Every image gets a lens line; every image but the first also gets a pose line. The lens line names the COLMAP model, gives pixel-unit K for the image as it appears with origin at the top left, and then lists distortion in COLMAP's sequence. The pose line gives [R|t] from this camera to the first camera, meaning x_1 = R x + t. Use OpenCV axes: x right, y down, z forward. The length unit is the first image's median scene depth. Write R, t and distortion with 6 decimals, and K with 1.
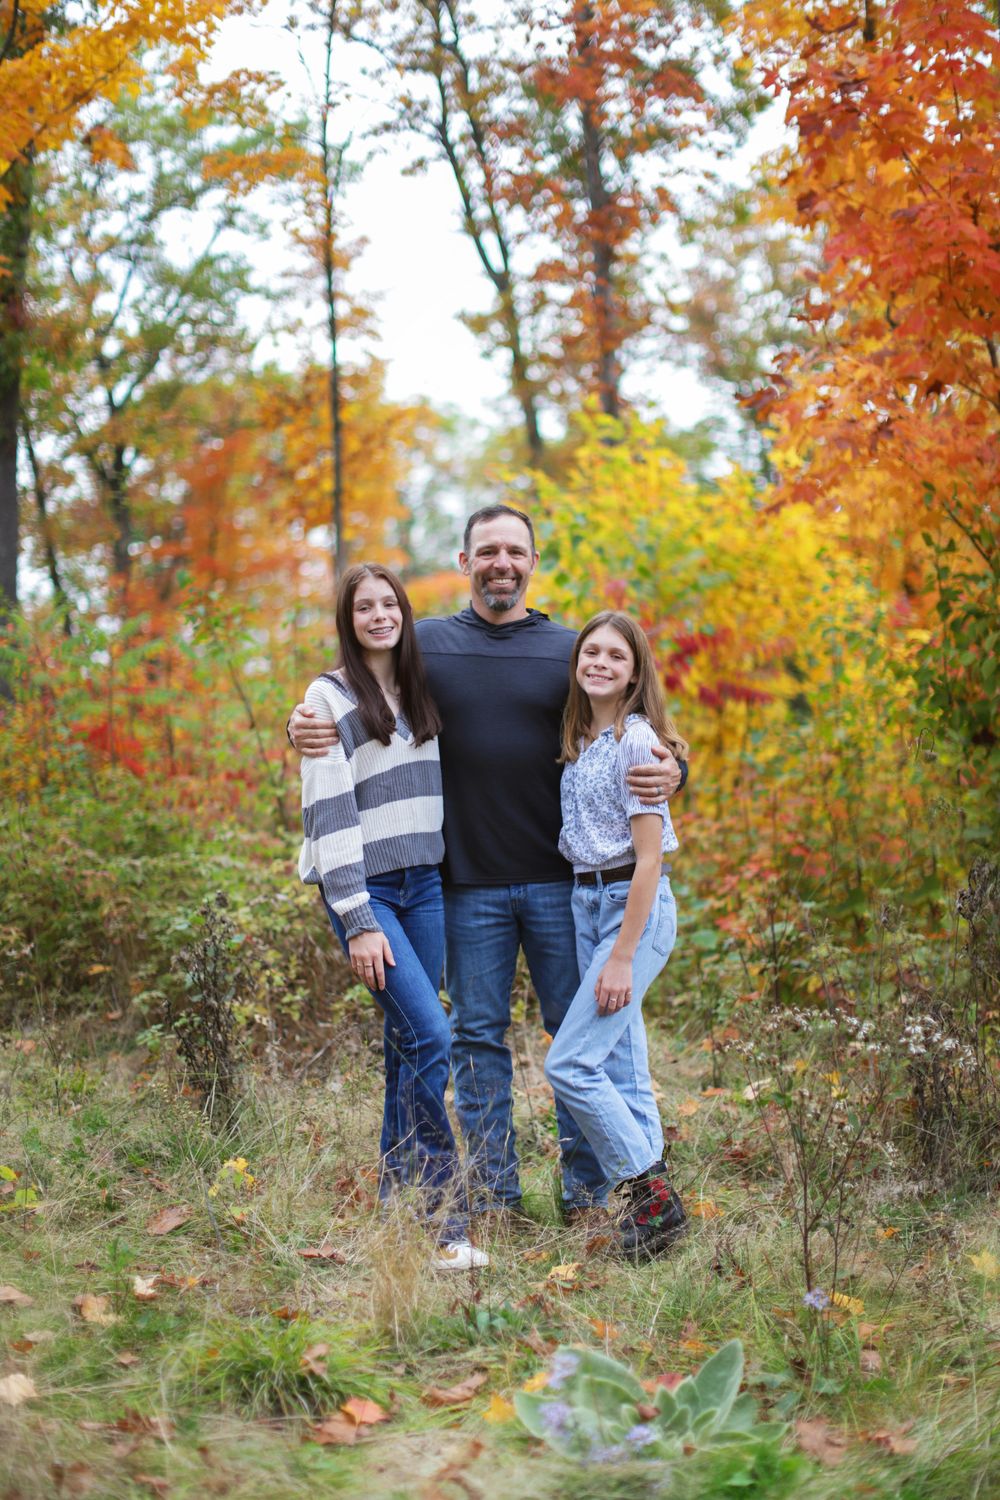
lens RADIAL K [[2189.6, 0, 500.0], [0, 2189.6, 750.0], [0, 0, 1]] dist [-0.189545, 0.443877]
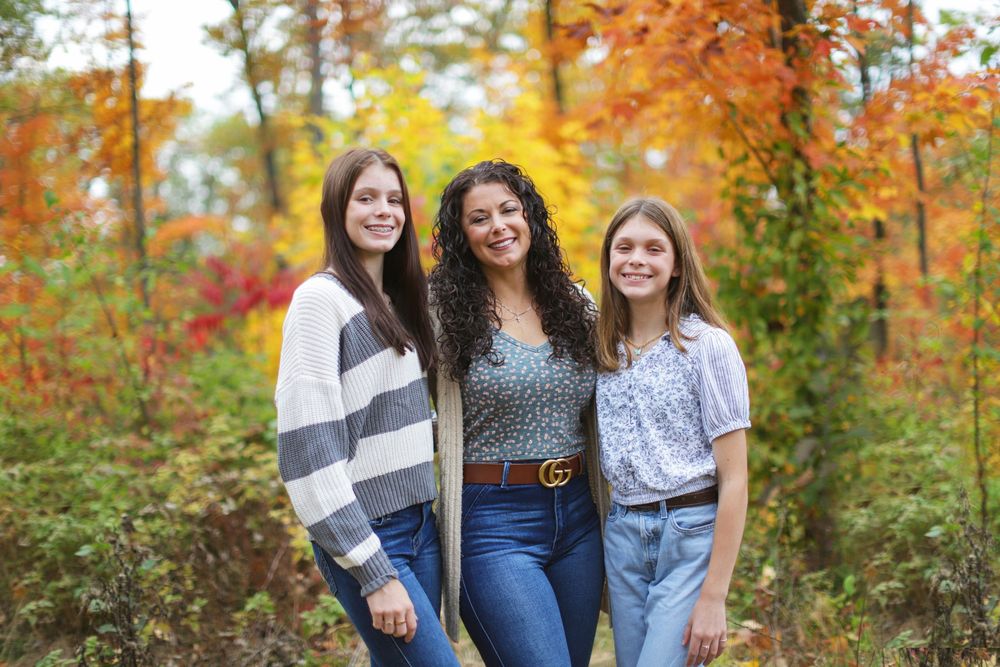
lens RADIAL K [[1459.7, 0, 500.0], [0, 1459.7, 333.5], [0, 0, 1]] dist [-0.189545, 0.443877]
pose [[0.980884, -0.033371, 0.191709, -0.062603], [0.033363, 0.999438, 0.003273, -0.008000], [-0.191711, 0.003185, 0.981446, 0.257620]]
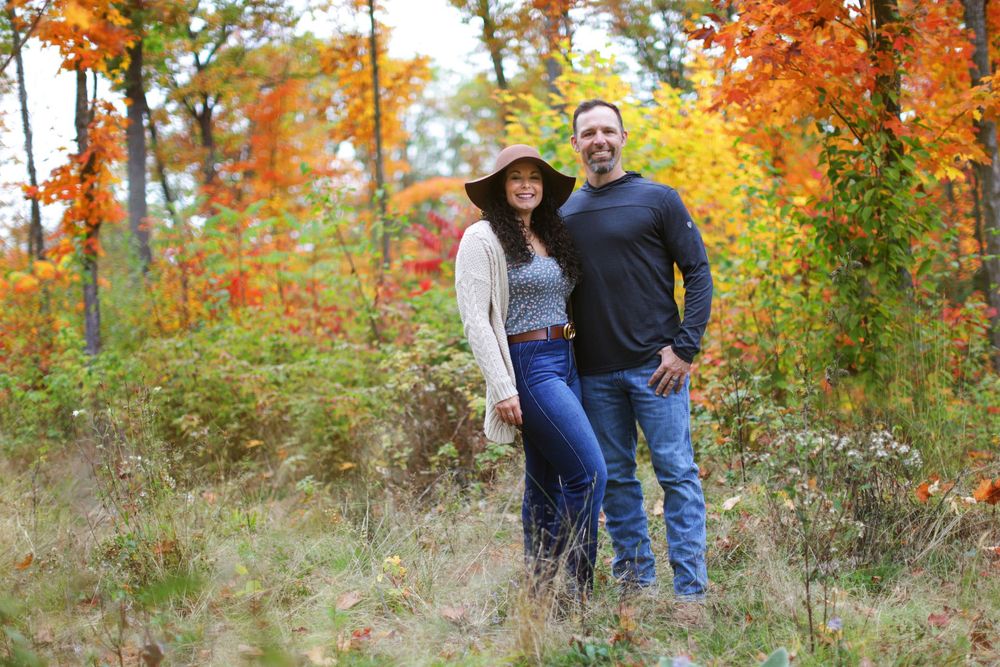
lens RADIAL K [[1536.7, 0, 526.7], [0, 1536.7, 355.1], [0, 0, 1]] dist [-0.192119, 0.459579]
pose [[0.998813, -0.031942, 0.036764, -0.037805], [0.030681, 0.998939, 0.034348, 0.012799], [-0.037822, -0.033179, 0.998734, -0.008479]]
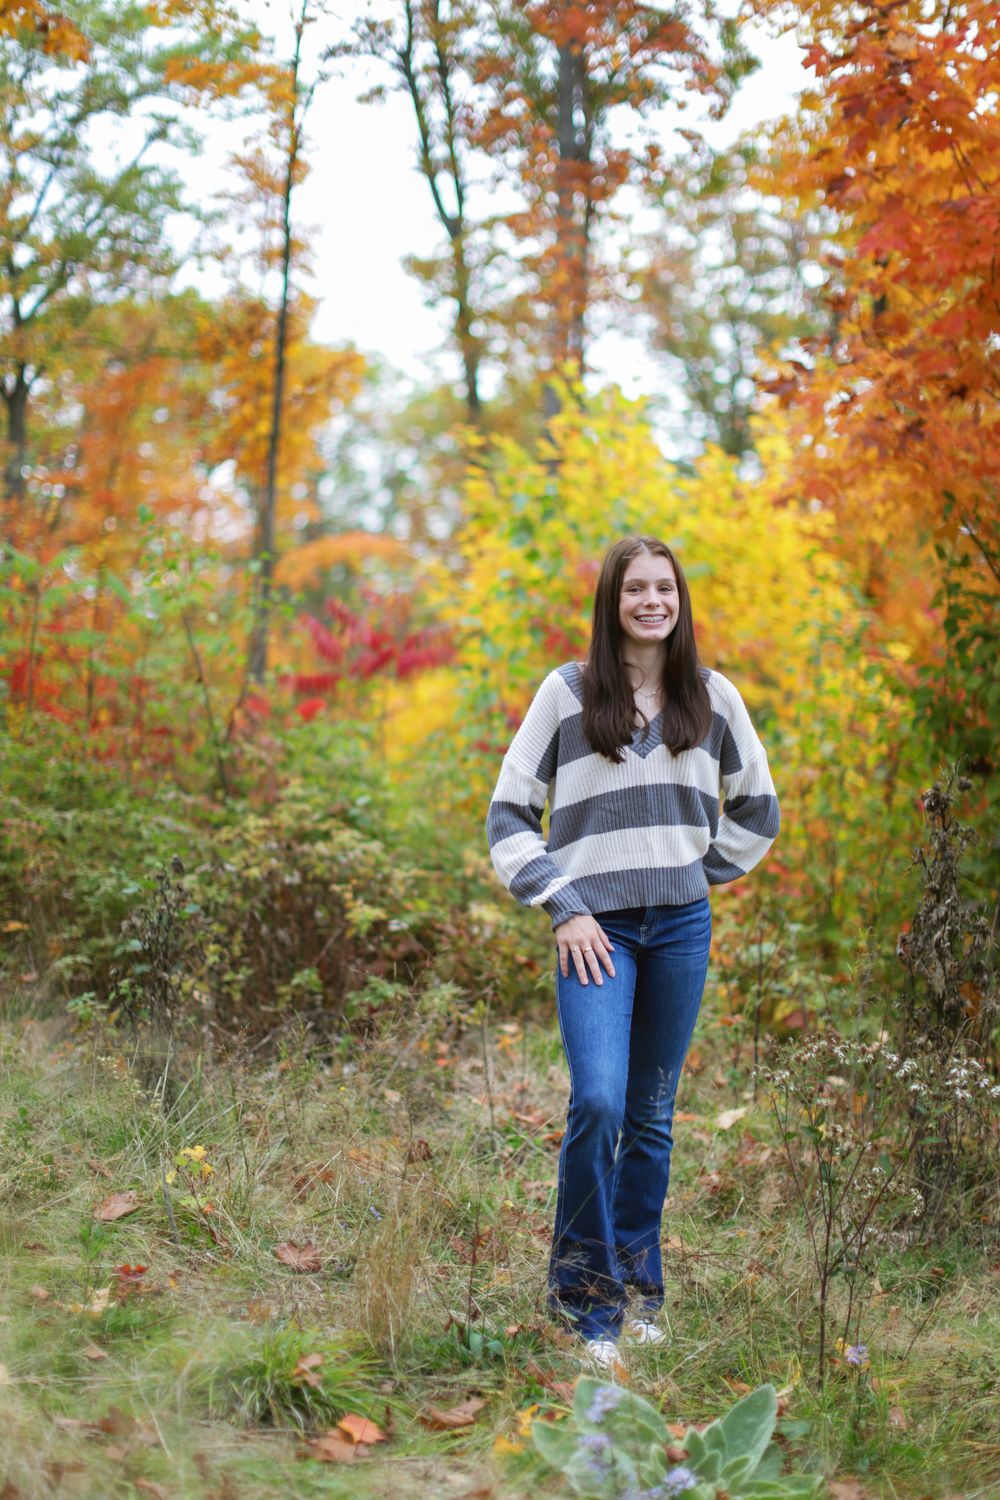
lens RADIAL K [[2347.0, 0, 500.0], [0, 2347.0, 750.0], [0, 0, 1]] dist [-0.156161, 0.155155]
pose [[0.994306, 0.094074, 0.050061, -0.033194], [-0.094452, 0.995516, 0.005248, 0.001204], [-0.049343, -0.009947, 0.998732, -0.000496]]
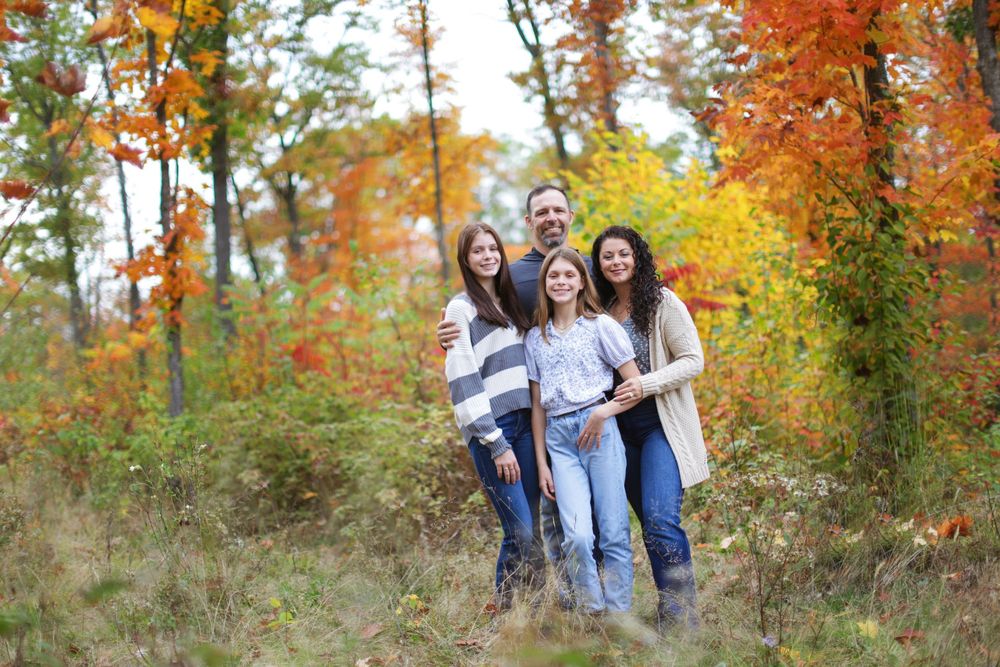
lens RADIAL K [[1459.7, 0, 500.0], [0, 1459.7, 333.5], [0, 0, 1]] dist [-0.189545, 0.443877]
pose [[0.998170, -0.051339, -0.031957, -0.005734], [0.050652, 0.998475, -0.021949, 0.012443], [0.033035, 0.020290, 0.999248, -0.053477]]
